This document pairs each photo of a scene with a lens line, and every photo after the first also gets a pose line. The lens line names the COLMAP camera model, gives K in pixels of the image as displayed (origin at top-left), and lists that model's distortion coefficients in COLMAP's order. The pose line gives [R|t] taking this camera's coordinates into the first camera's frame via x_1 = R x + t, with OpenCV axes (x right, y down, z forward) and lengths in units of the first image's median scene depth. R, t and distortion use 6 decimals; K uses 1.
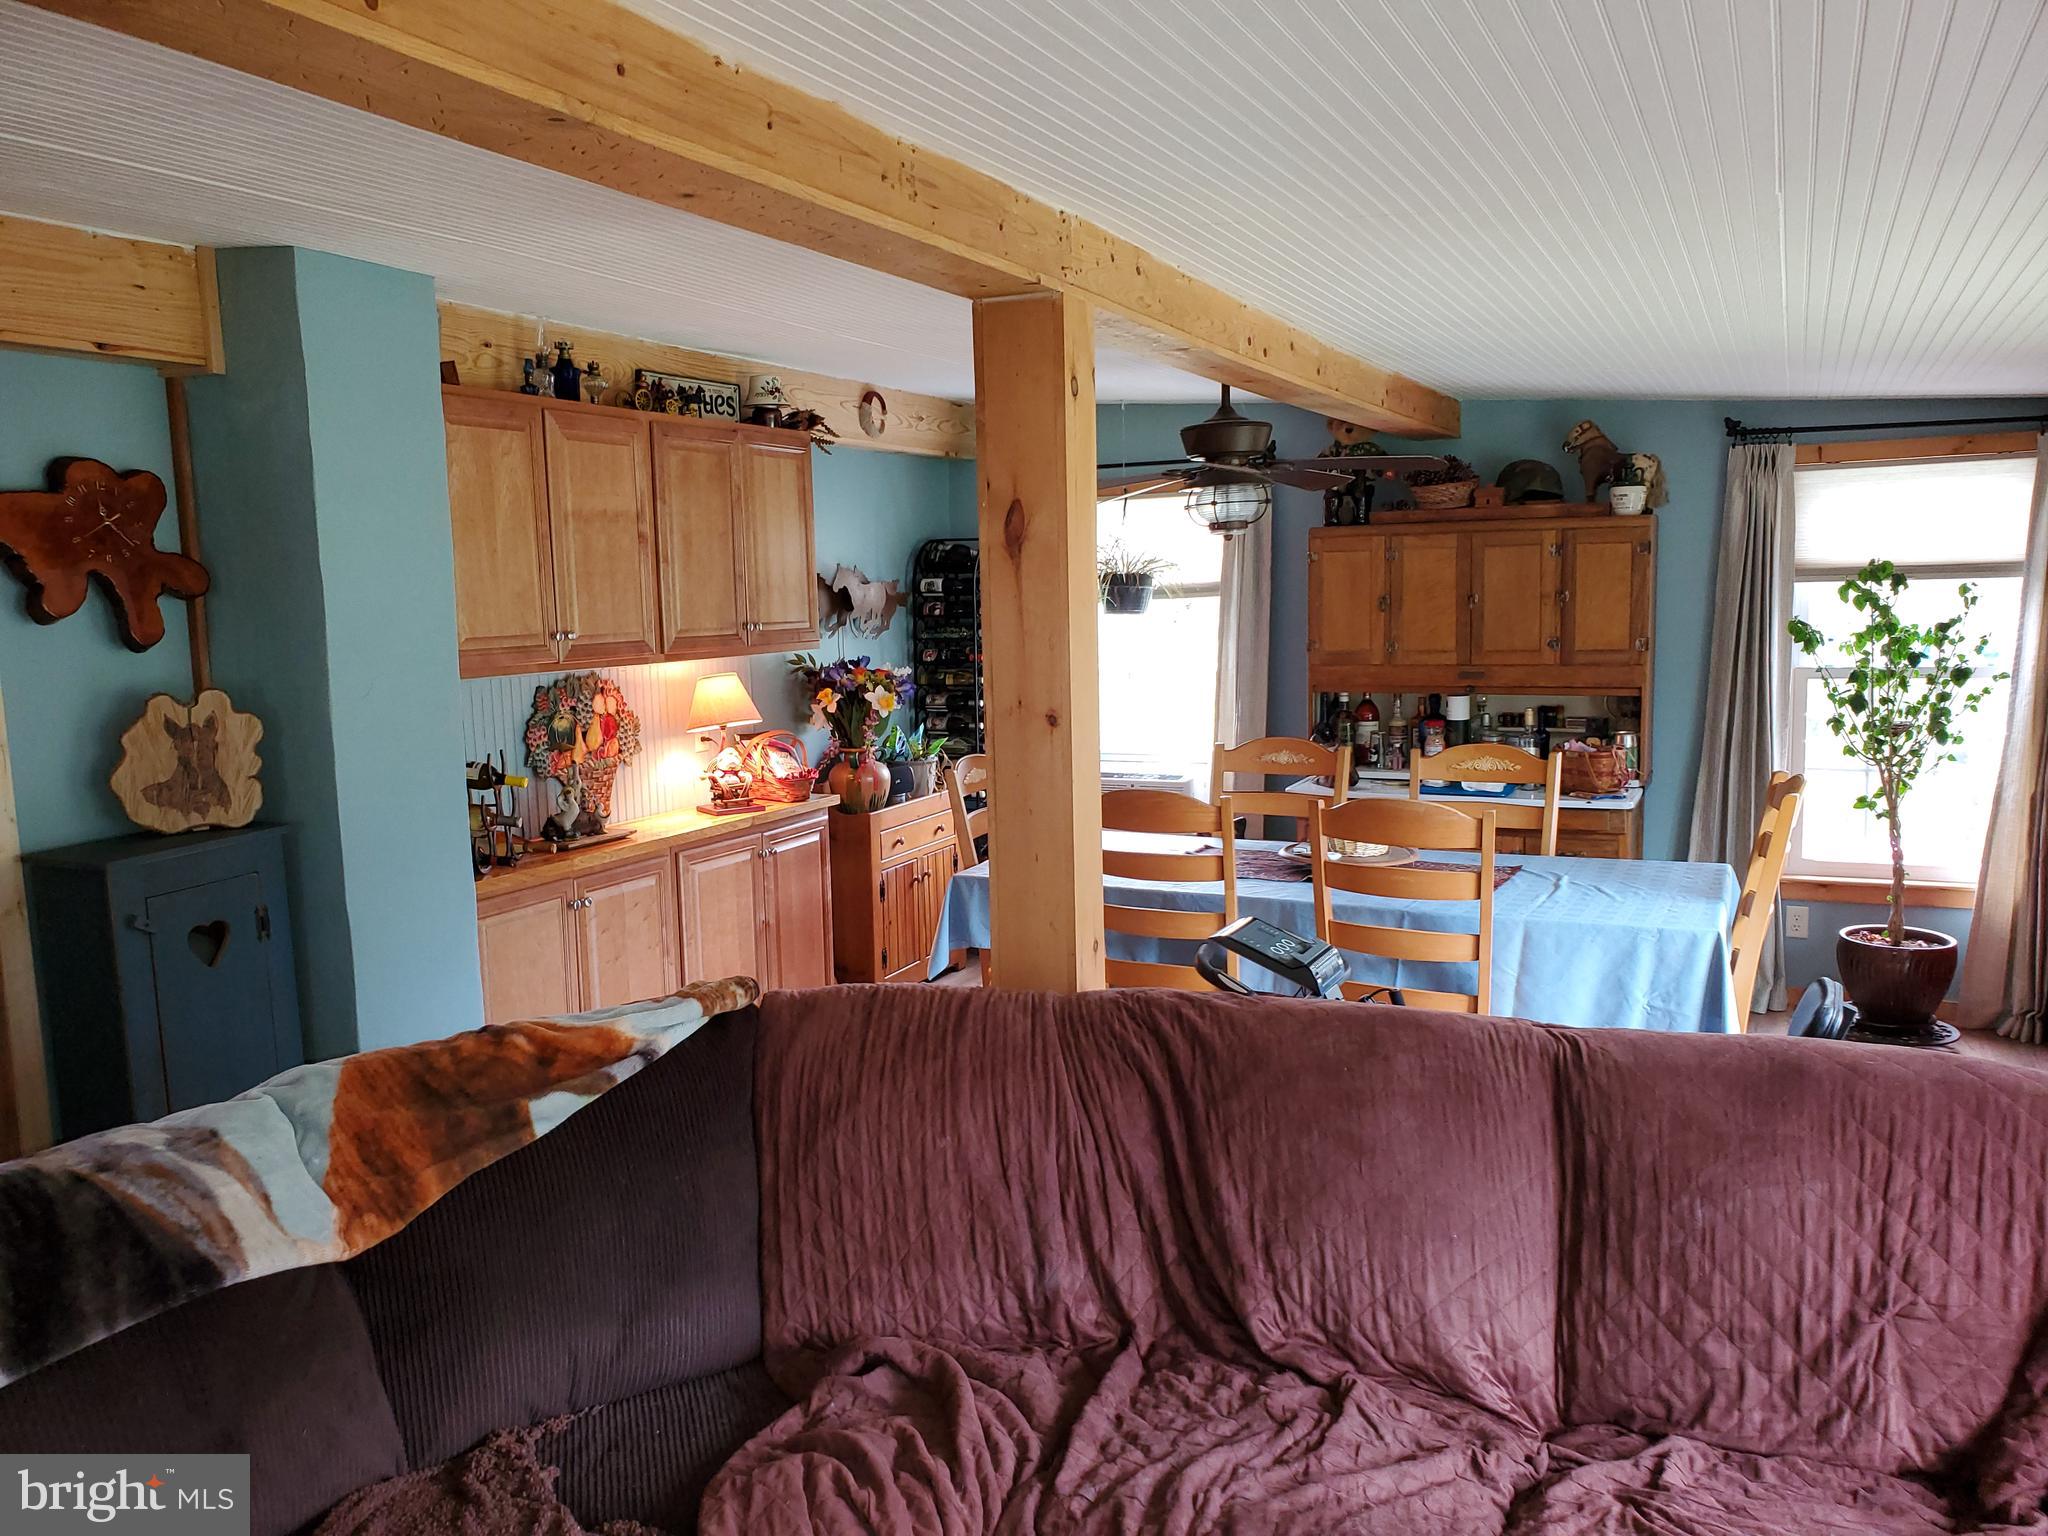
lens RADIAL K [[1592.7, 0, 1028.4], [0, 1592.7, 774.3], [0, 0, 1]] dist [0.047757, -0.011395]
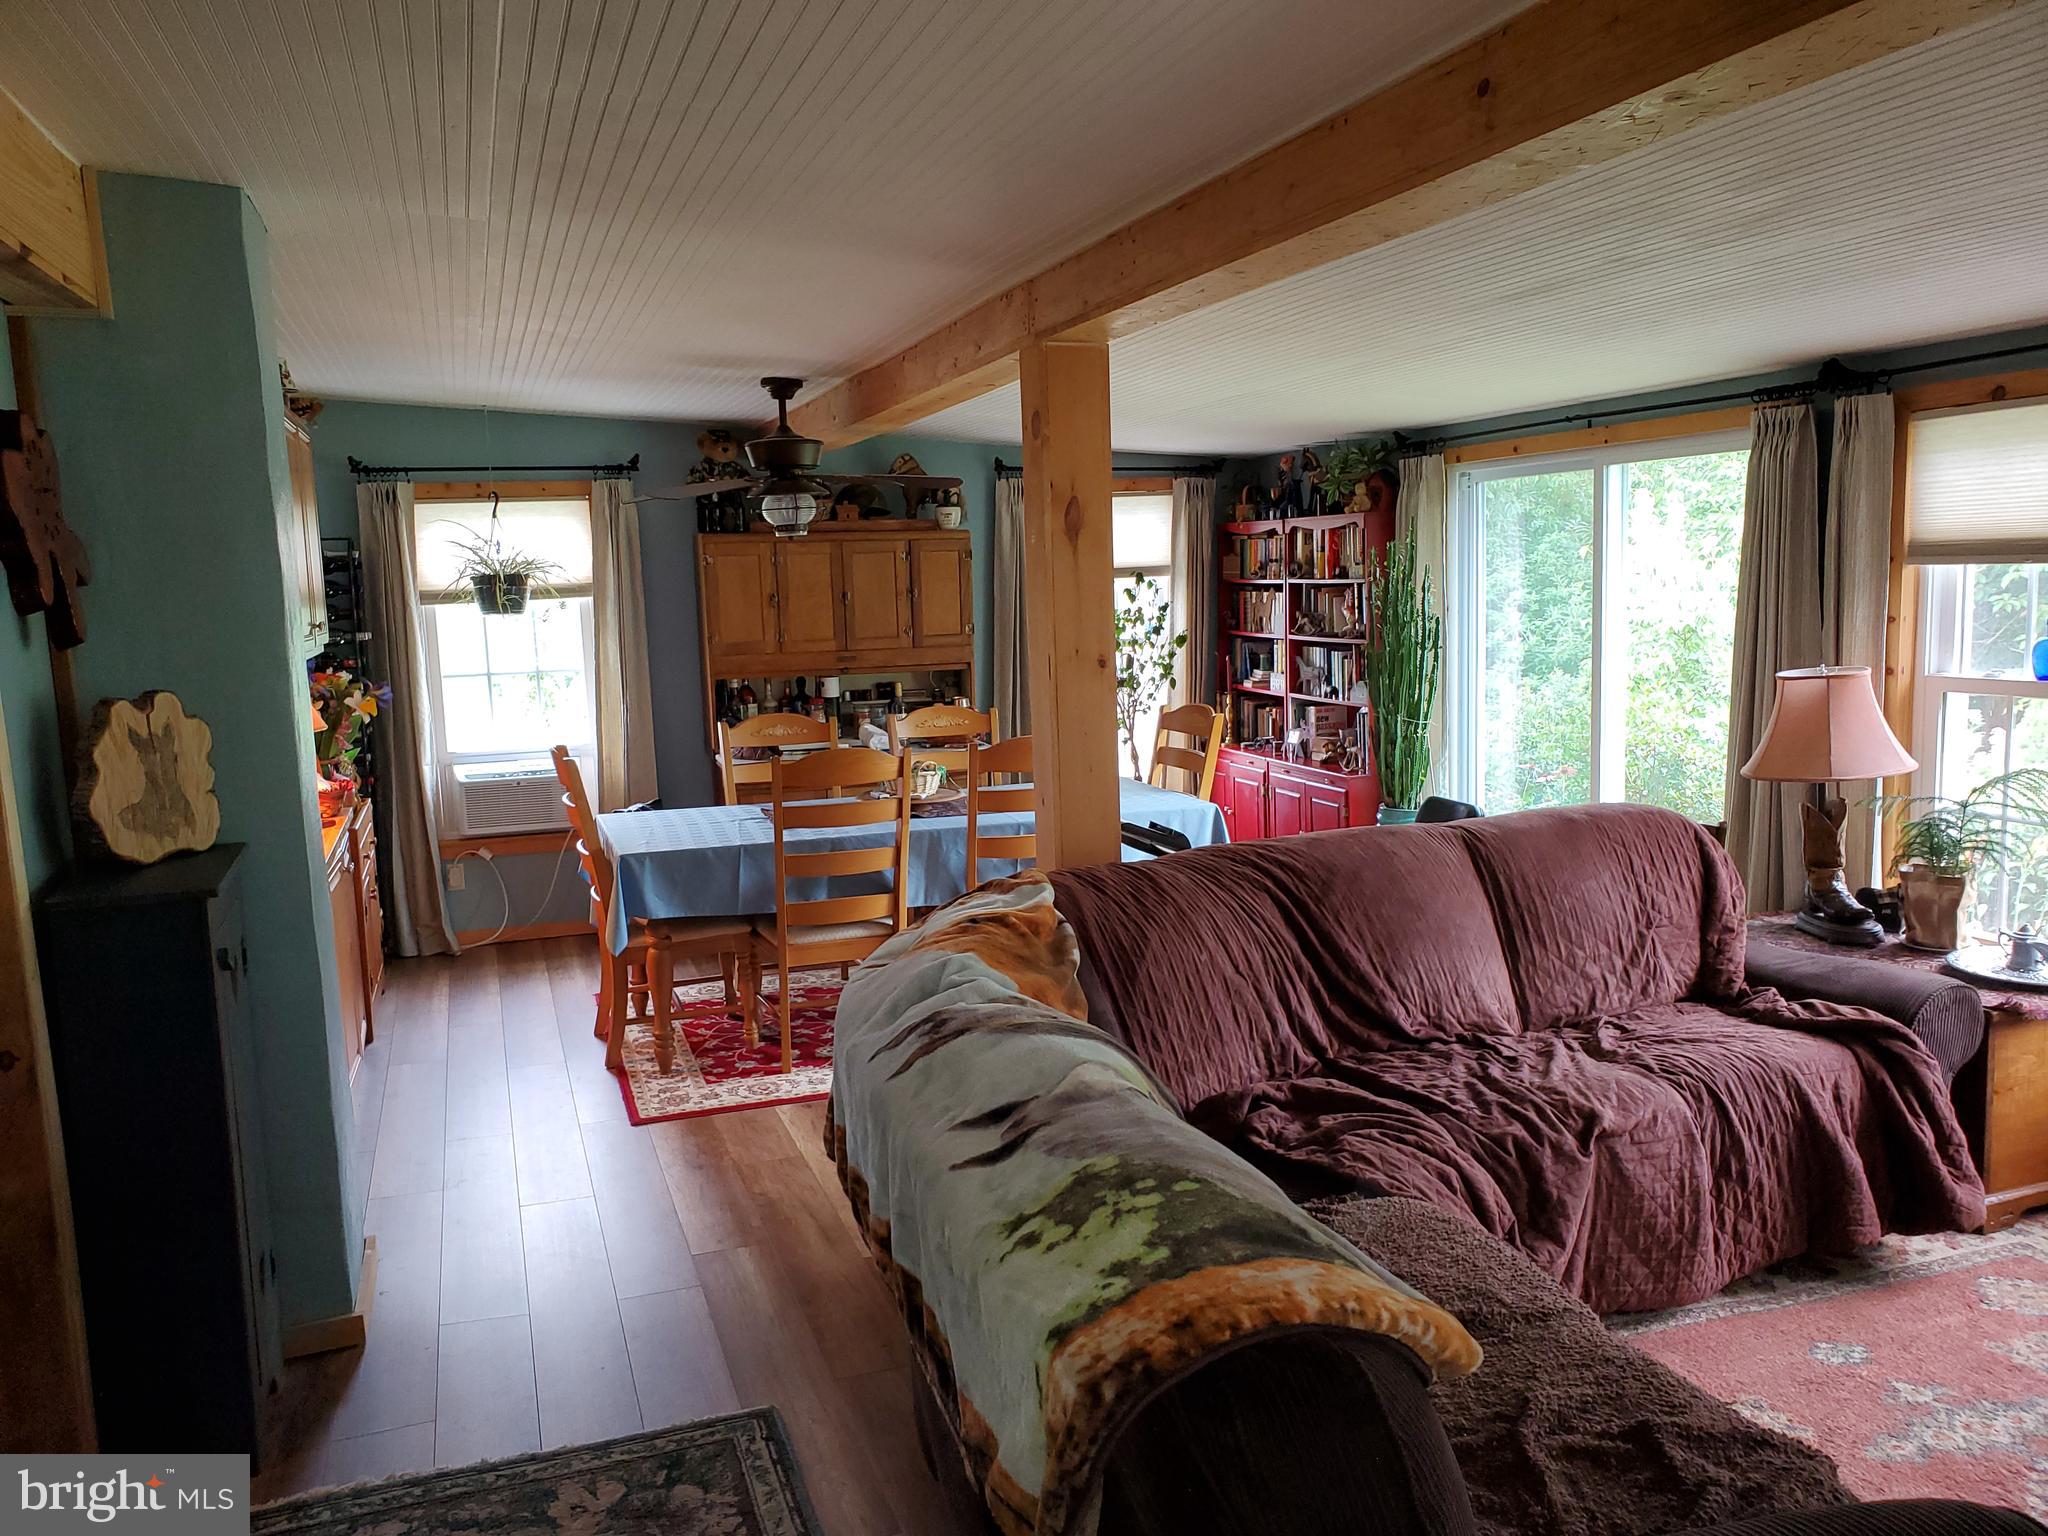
lens RADIAL K [[1592.7, 0, 1028.4], [0, 1592.7, 780.3], [0, 0, 1]] dist [0.047757, -0.011395]
pose [[0.713454, -0.091037, 0.694763, -0.778157], [0.099756, 0.994621, 0.027889, 0.015748], [-0.693565, 0.049409, 0.718698, 0.071388]]
